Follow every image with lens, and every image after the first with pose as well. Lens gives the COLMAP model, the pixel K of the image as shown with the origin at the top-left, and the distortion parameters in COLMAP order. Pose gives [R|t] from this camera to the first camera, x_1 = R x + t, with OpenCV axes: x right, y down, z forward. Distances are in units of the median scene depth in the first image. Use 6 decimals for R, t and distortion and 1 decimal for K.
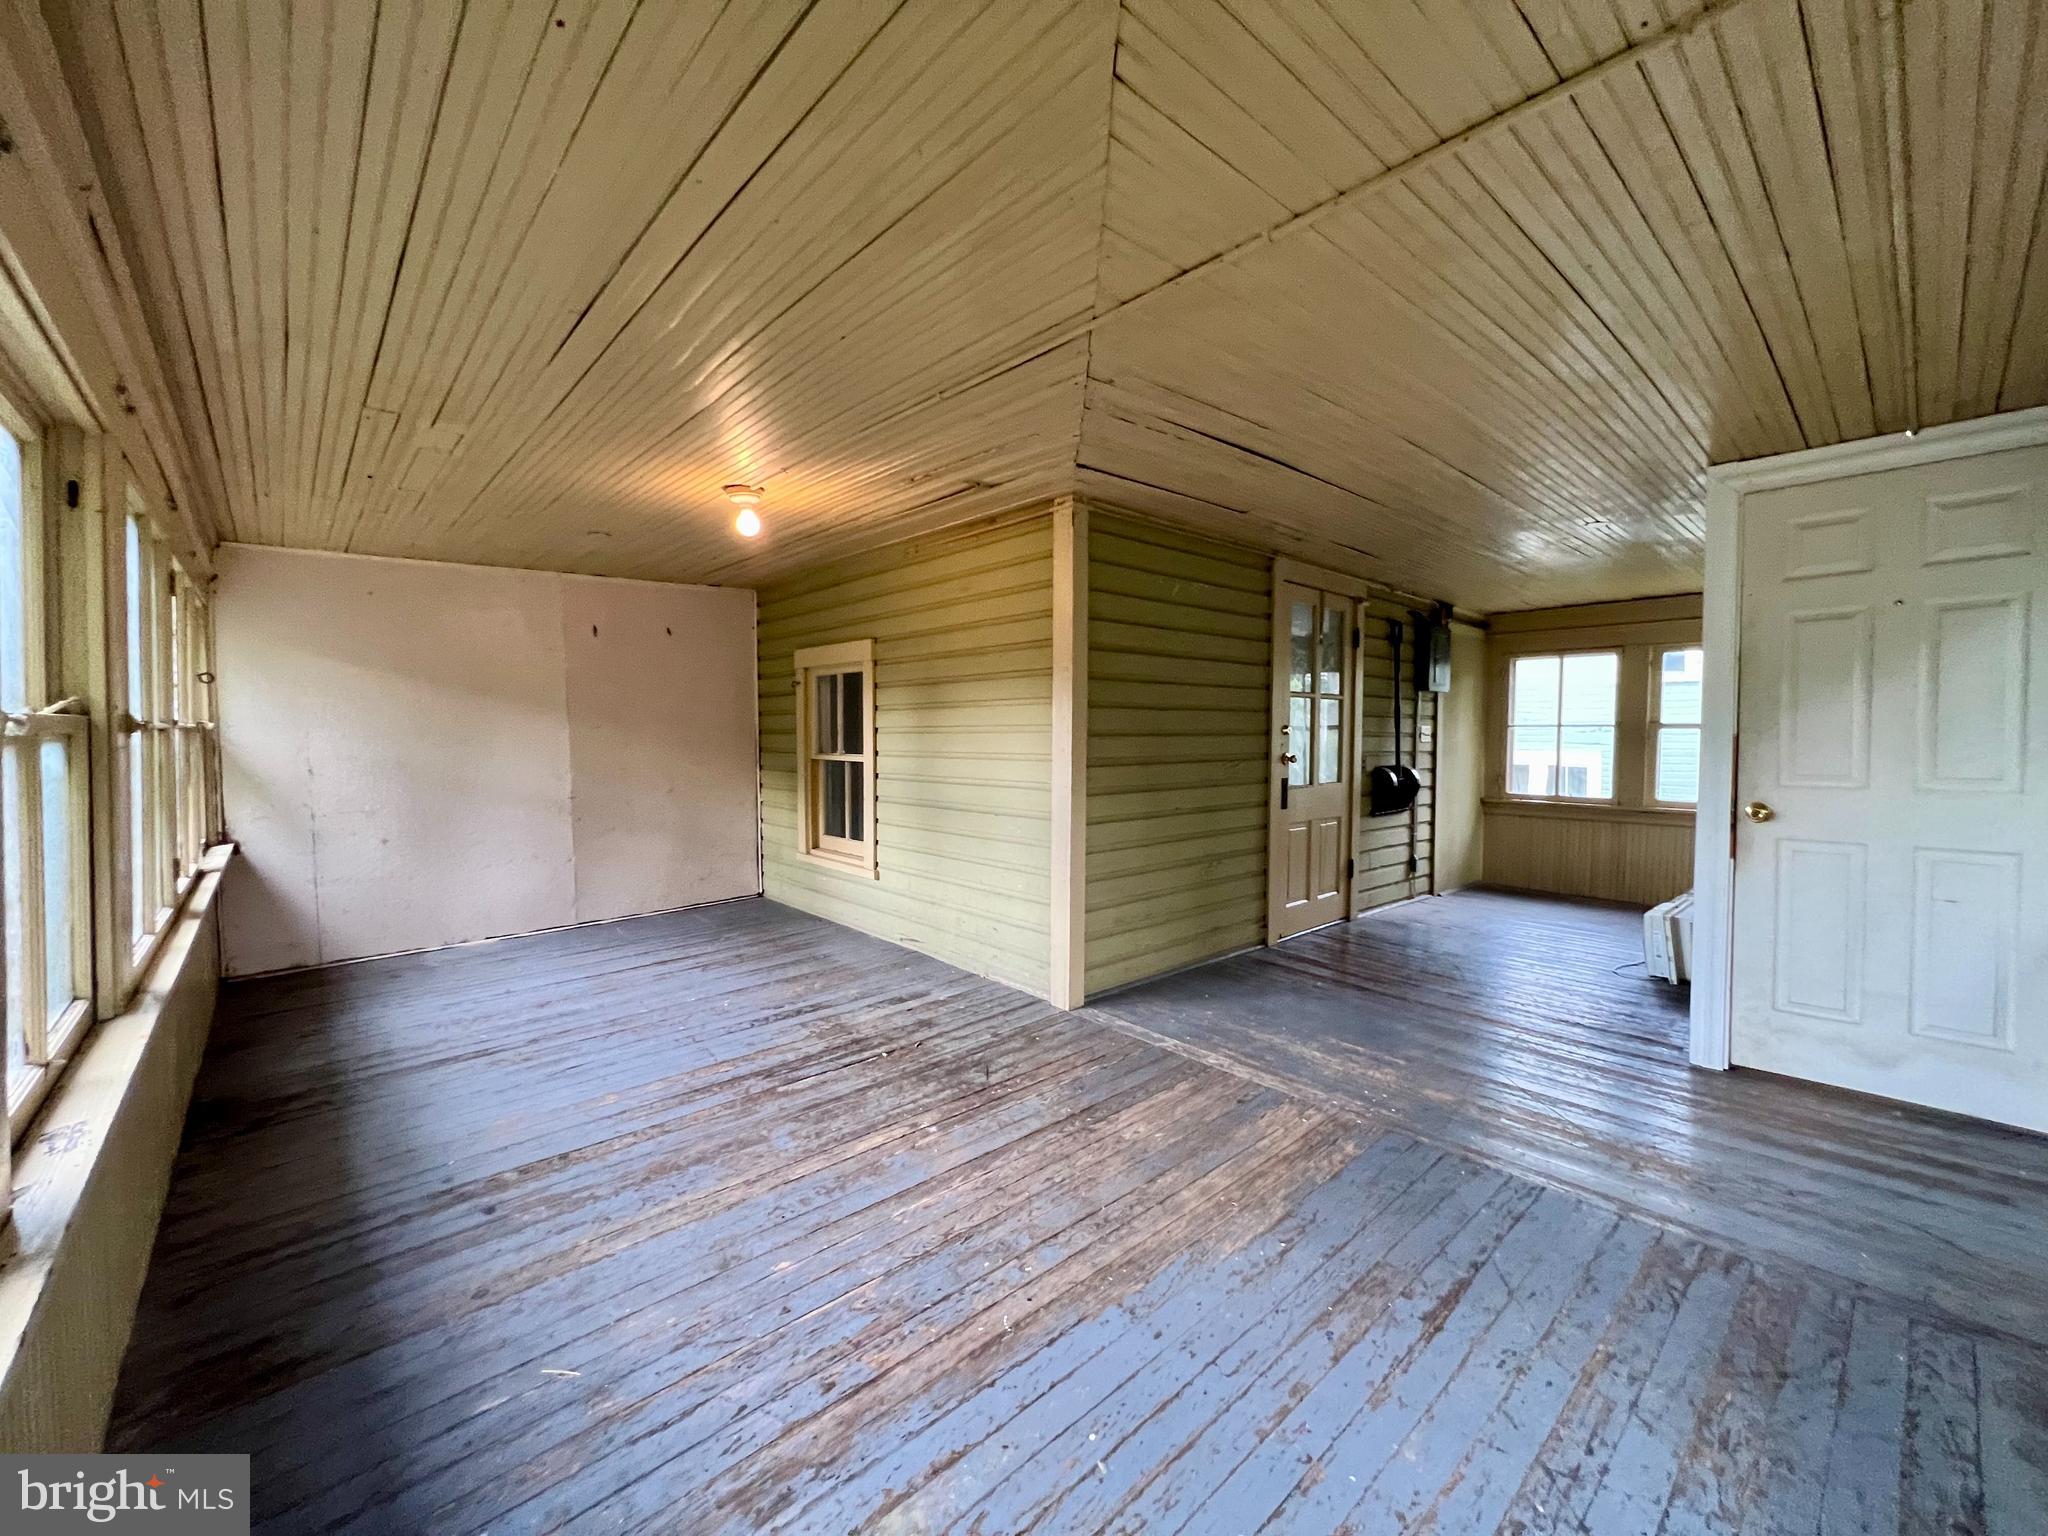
lens RADIAL K [[821.5, 0, 1022.7], [0, 821.5, 757.4], [0, 0, 1]] dist [-0.000596, 0.000322]
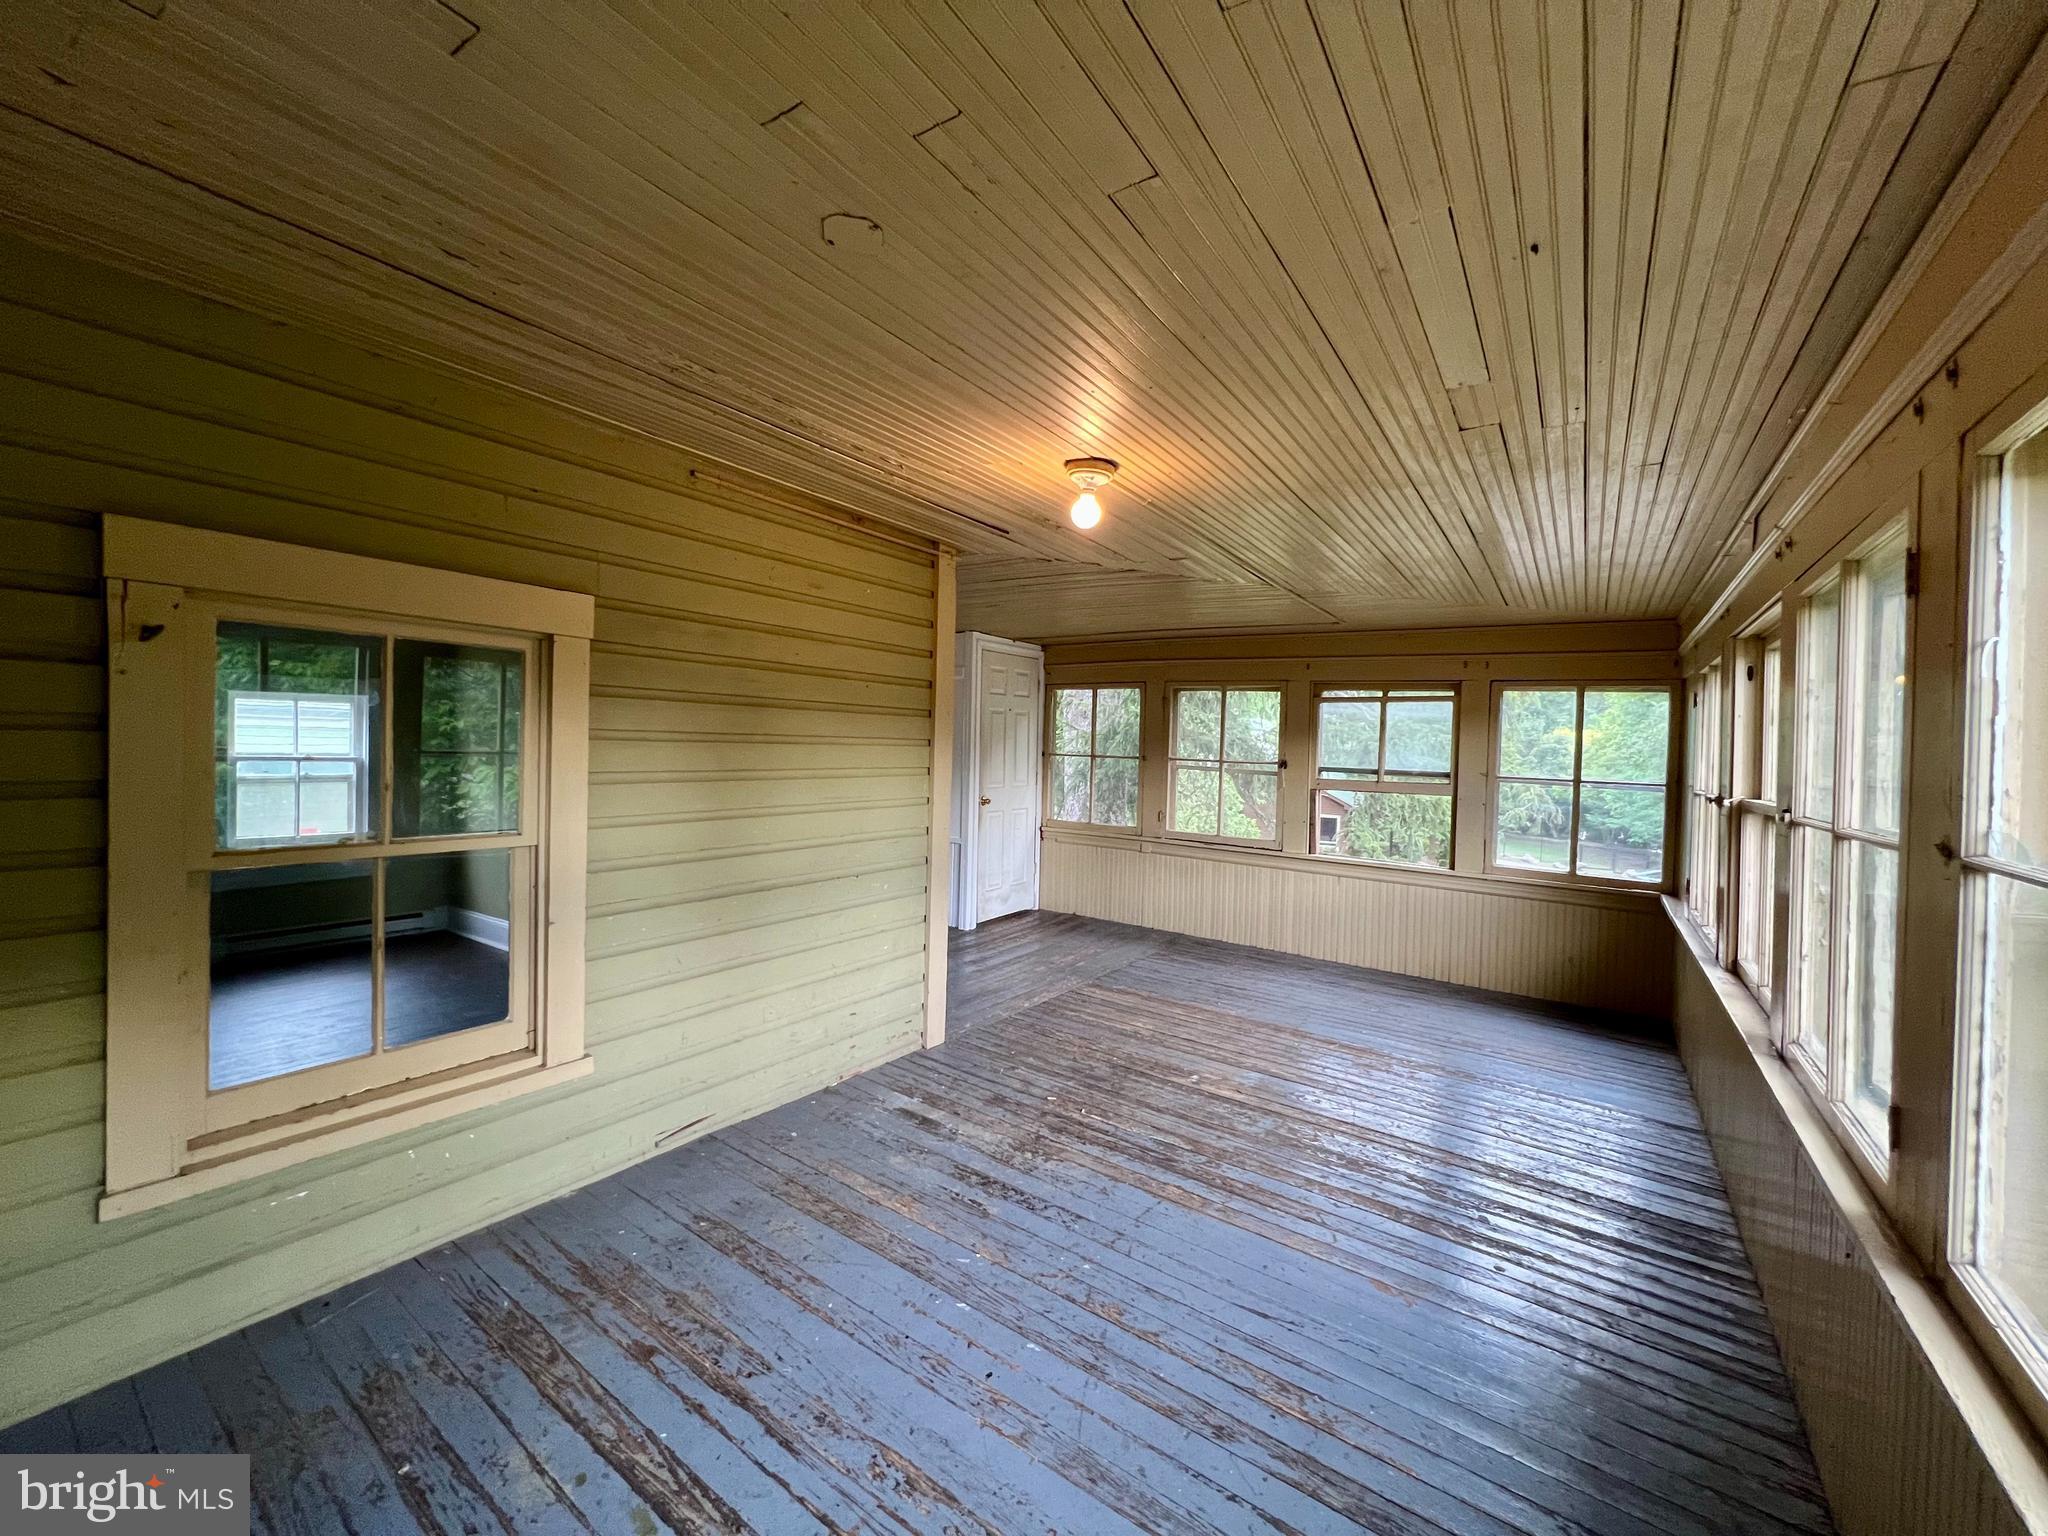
lens RADIAL K [[820.1, 0, 1012.9], [0, 820.1, 757.3], [0, 0, 1]] dist [0.001275, 0.000498]
pose [[-0.226716, -0.021647, 0.973720, -1.002930], [-0.001151, 0.999758, 0.021958, -0.078646], [-0.973960, 0.003857, -0.226686, 1.185651]]
